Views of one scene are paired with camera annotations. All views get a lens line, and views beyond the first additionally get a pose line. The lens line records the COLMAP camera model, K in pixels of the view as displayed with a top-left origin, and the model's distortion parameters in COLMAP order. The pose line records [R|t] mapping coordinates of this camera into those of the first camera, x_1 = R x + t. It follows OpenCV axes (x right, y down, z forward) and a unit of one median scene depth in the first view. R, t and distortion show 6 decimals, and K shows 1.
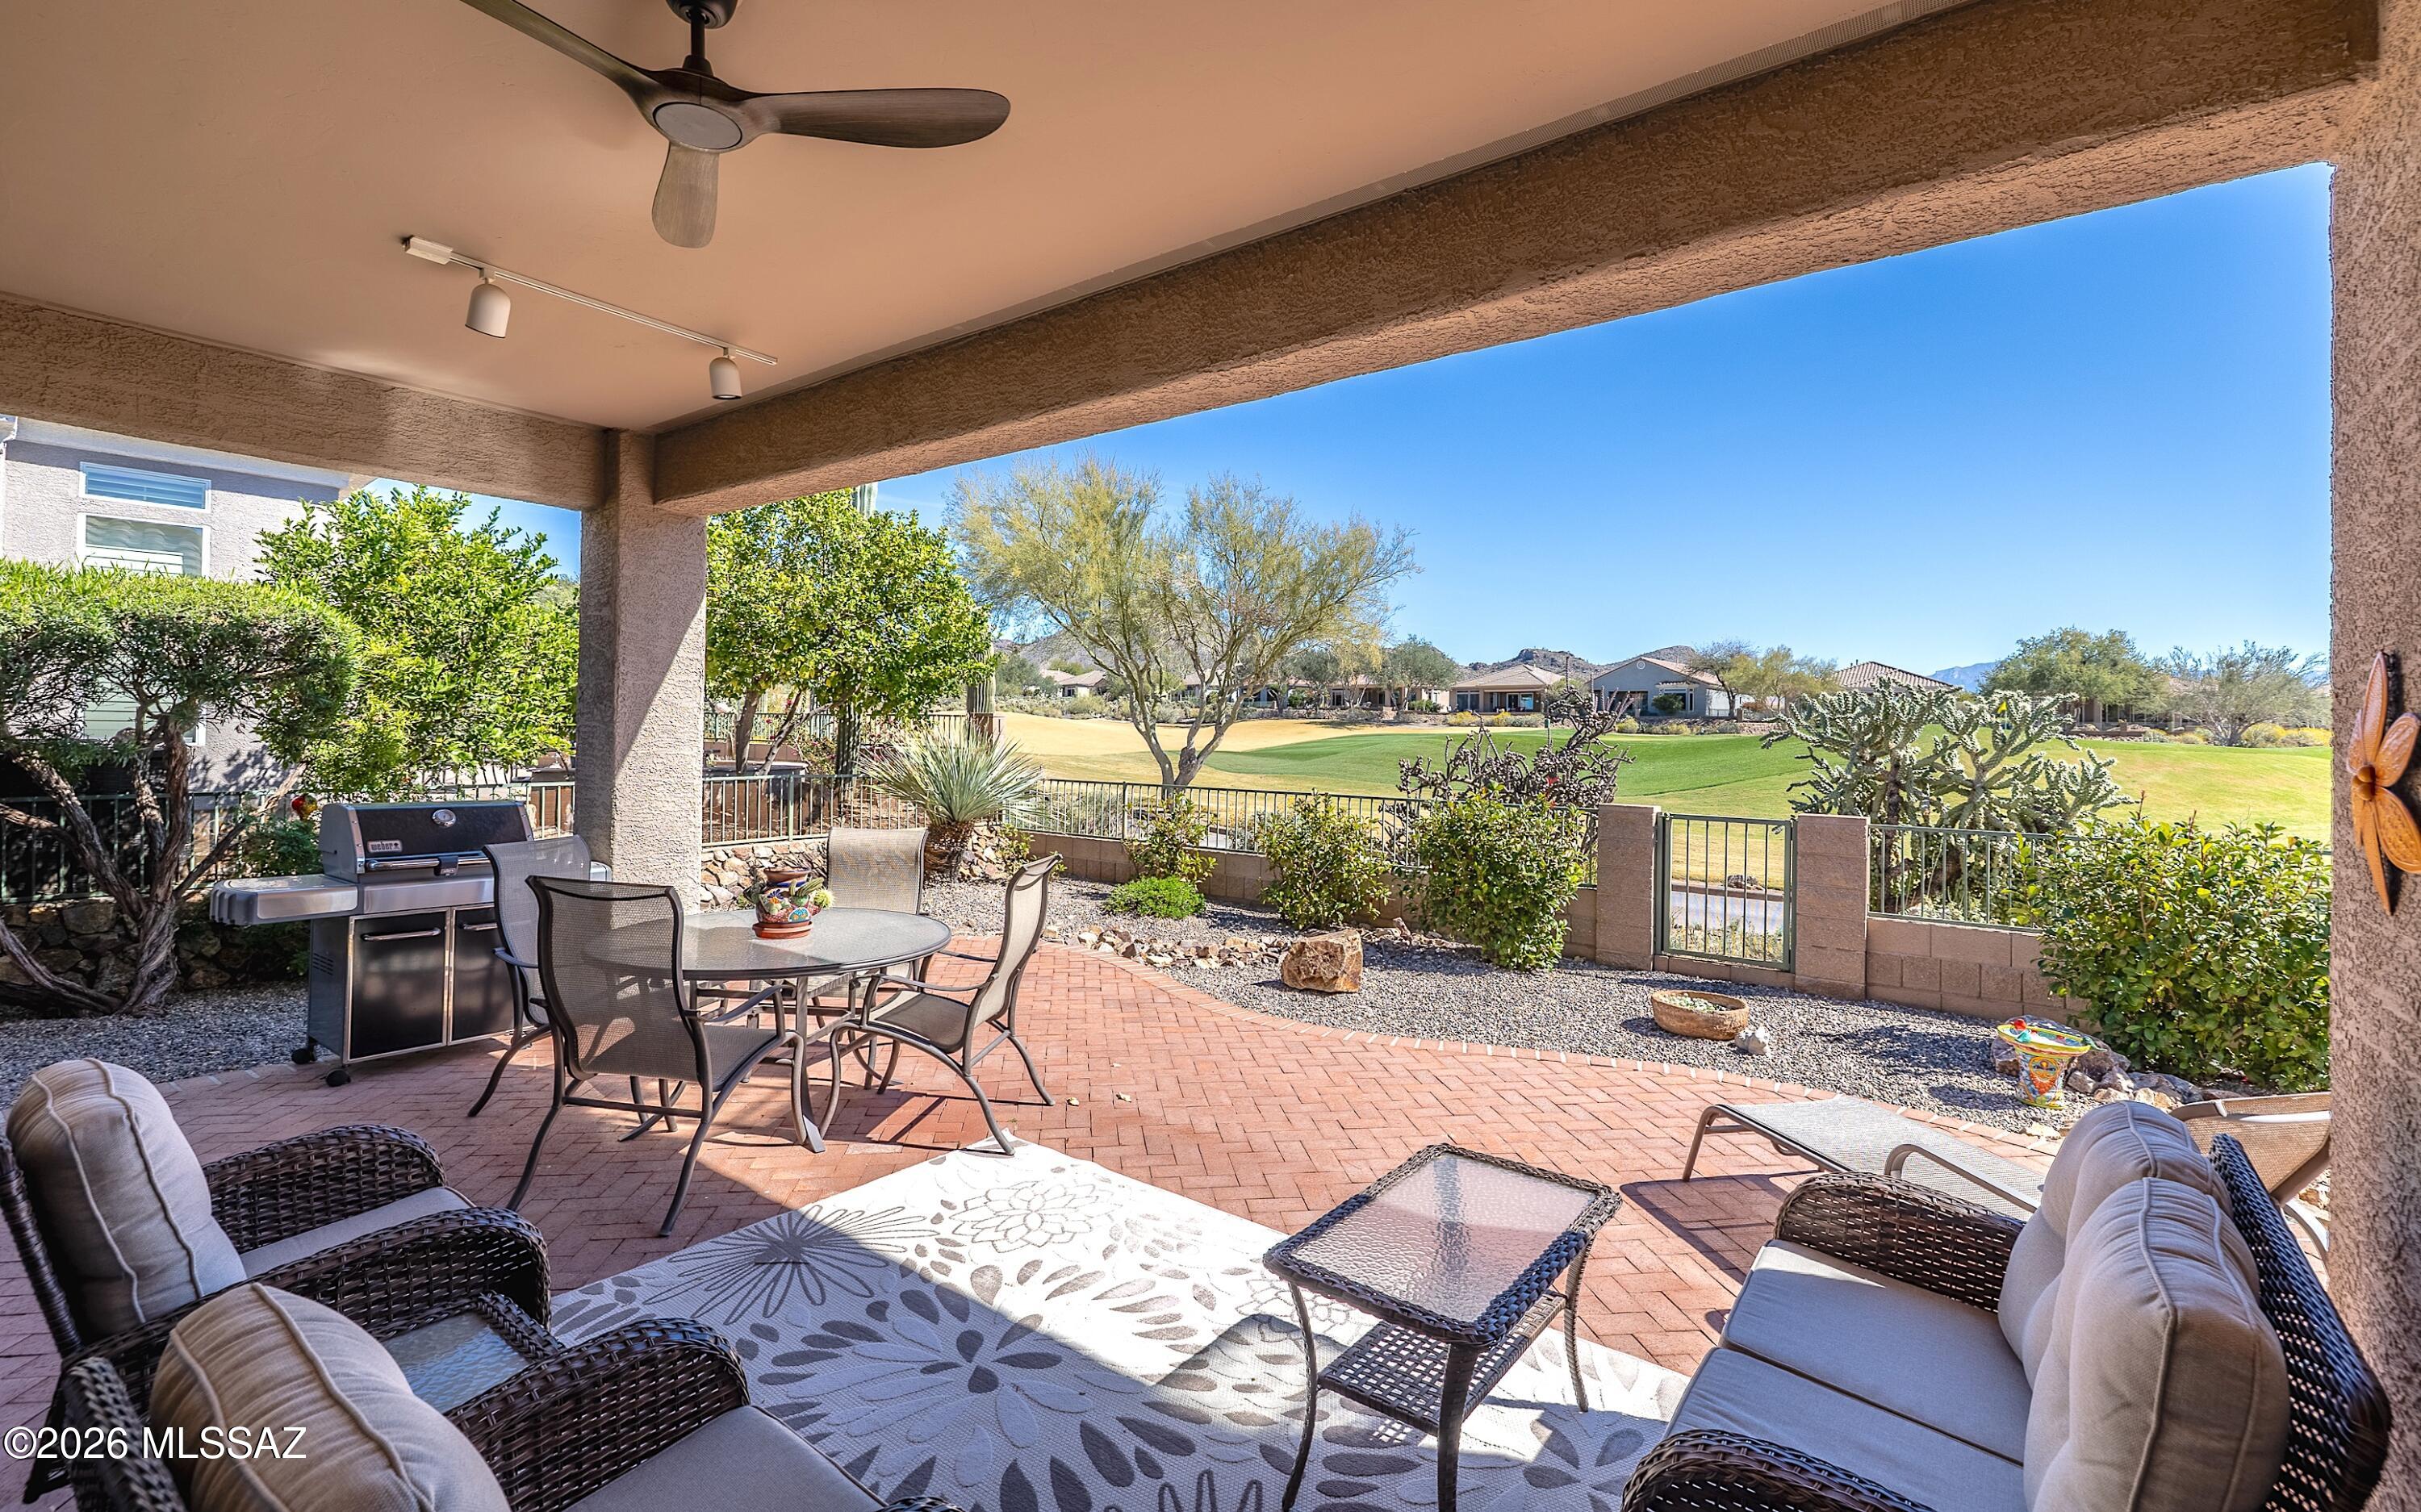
lens RADIAL K [[1034.4, 0, 1210.5], [0, 1034.4, 722.0], [0, 0, 1]] dist [-0.000798, -0.000103]
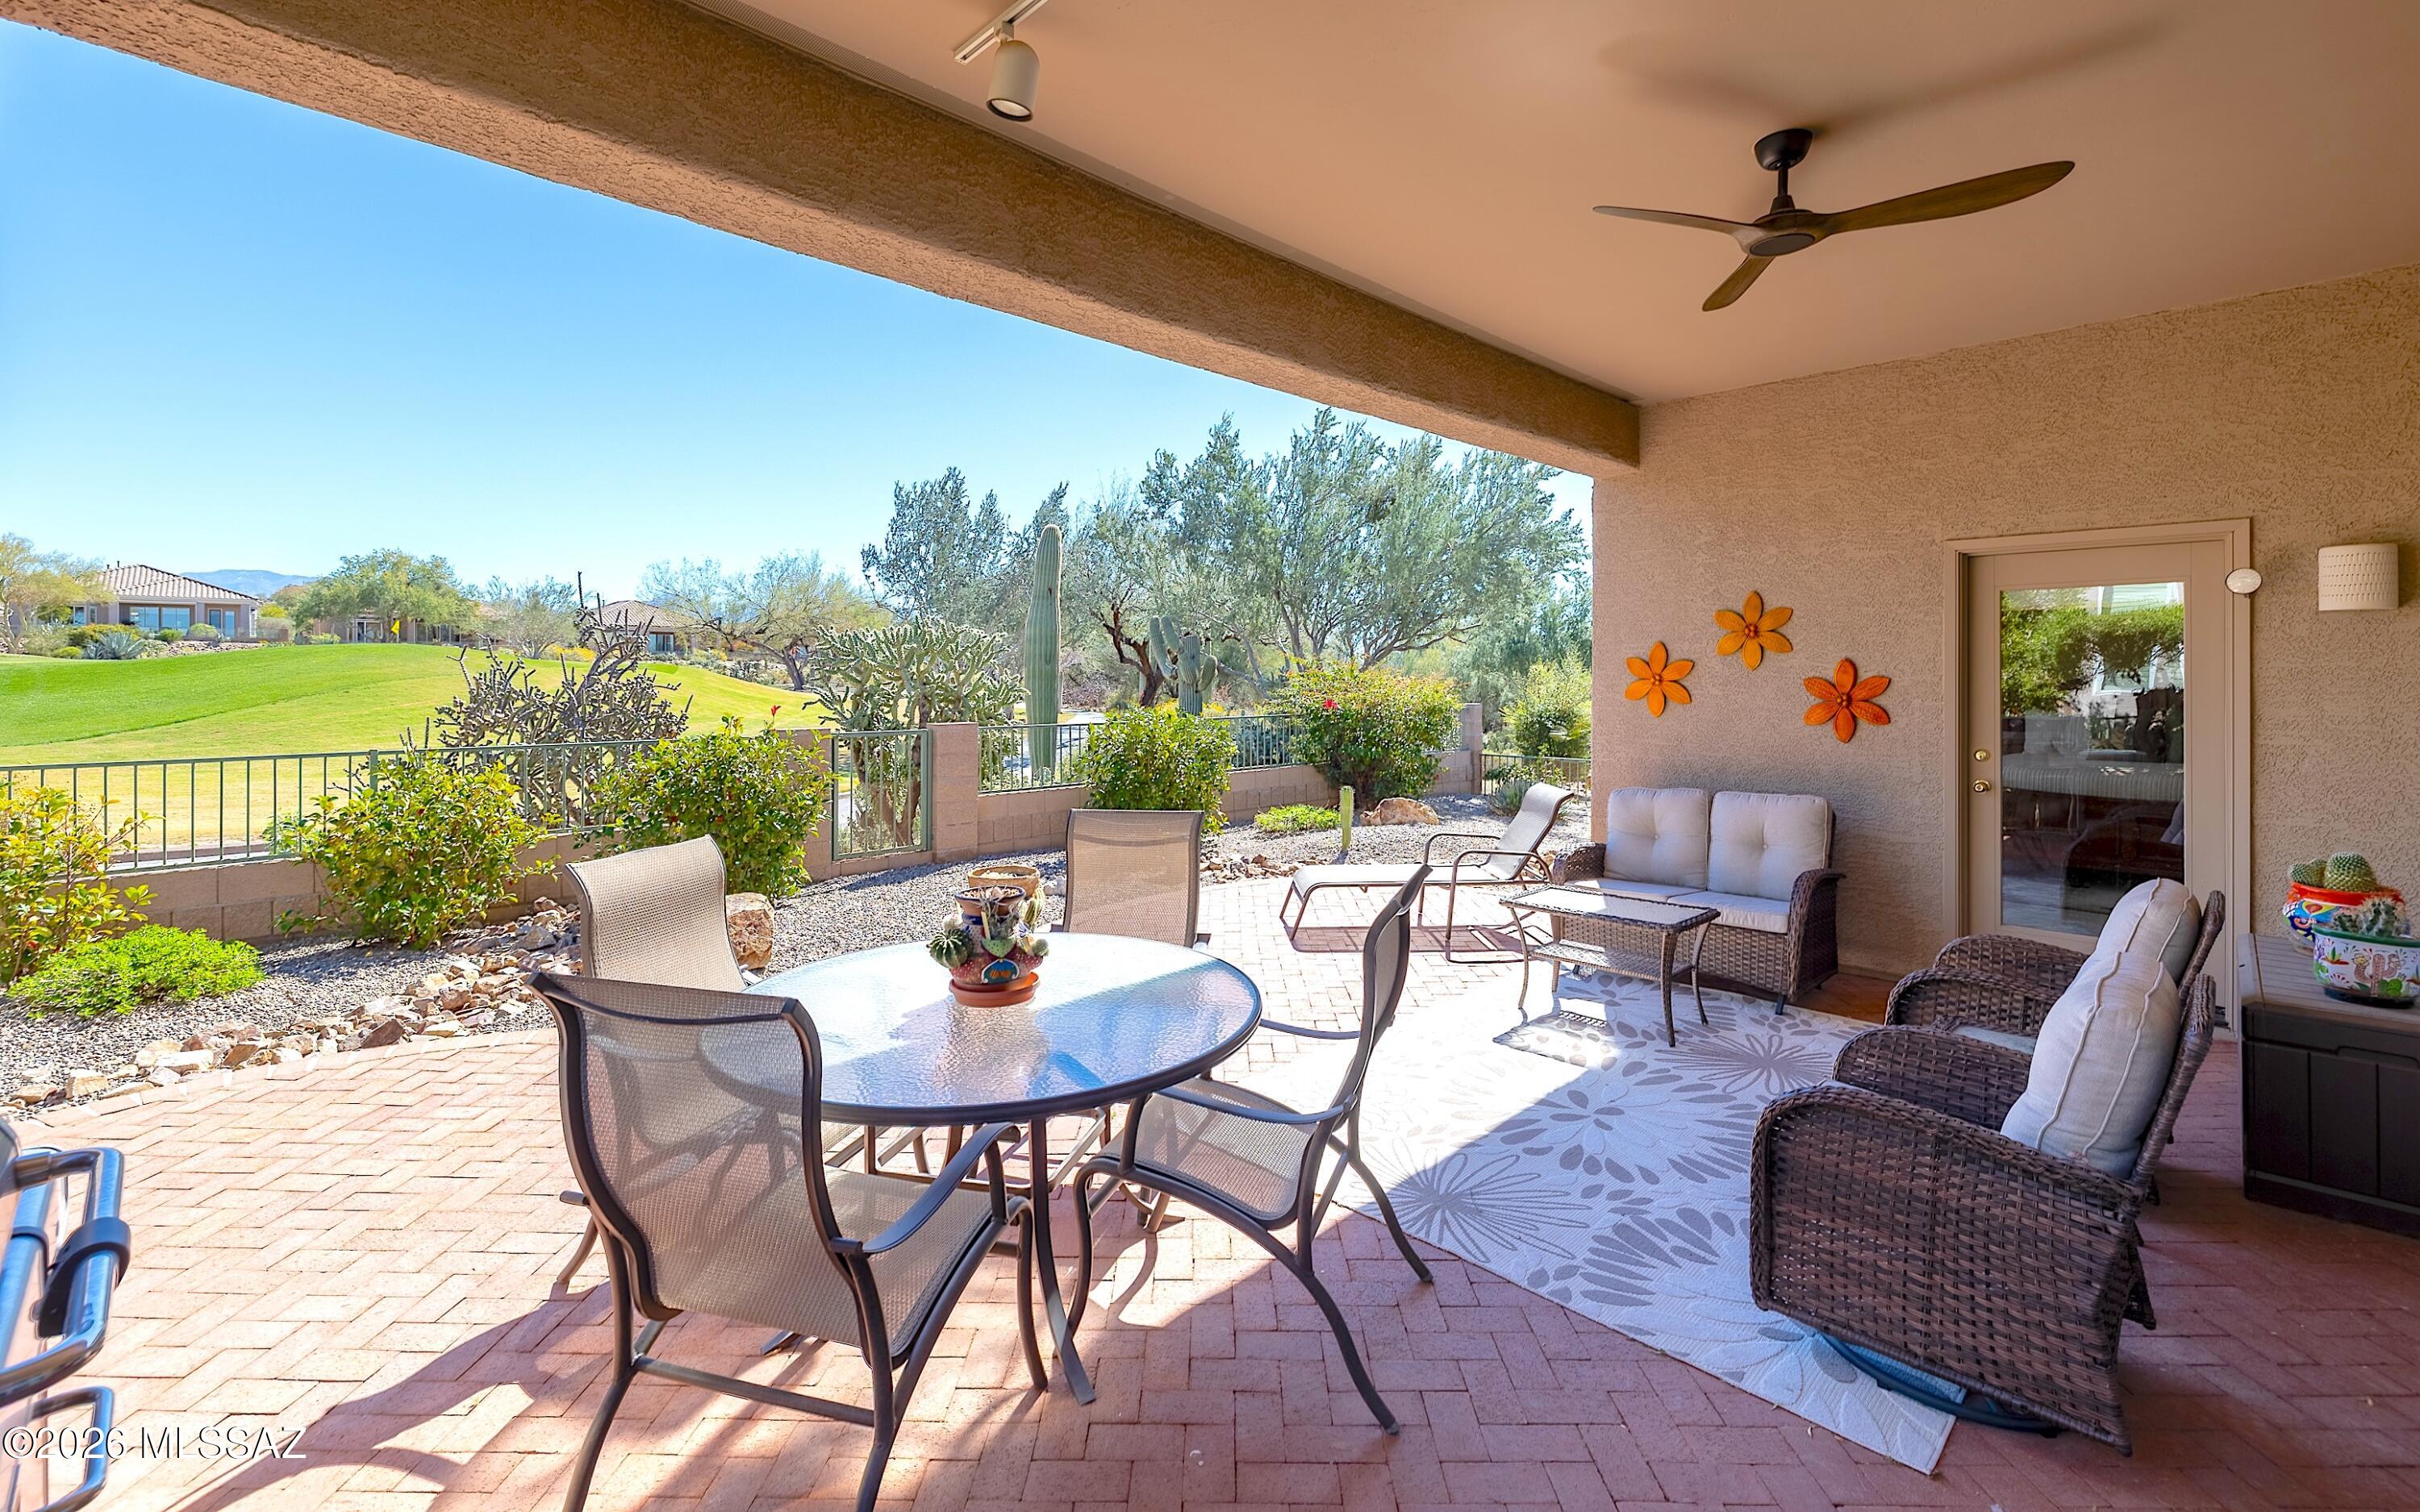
lens RADIAL K [[1035.3, 0, 1210.4], [0, 1035.3, 671.1], [0, 0, 1]] dist [-0.000961, -0.000151]
pose [[0.151225, -0.016879, 0.988355, -1.242605], [-0.012779, 0.999737, 0.019029, -0.009526], [-0.988417, -0.015508, 0.150969, 0.953795]]
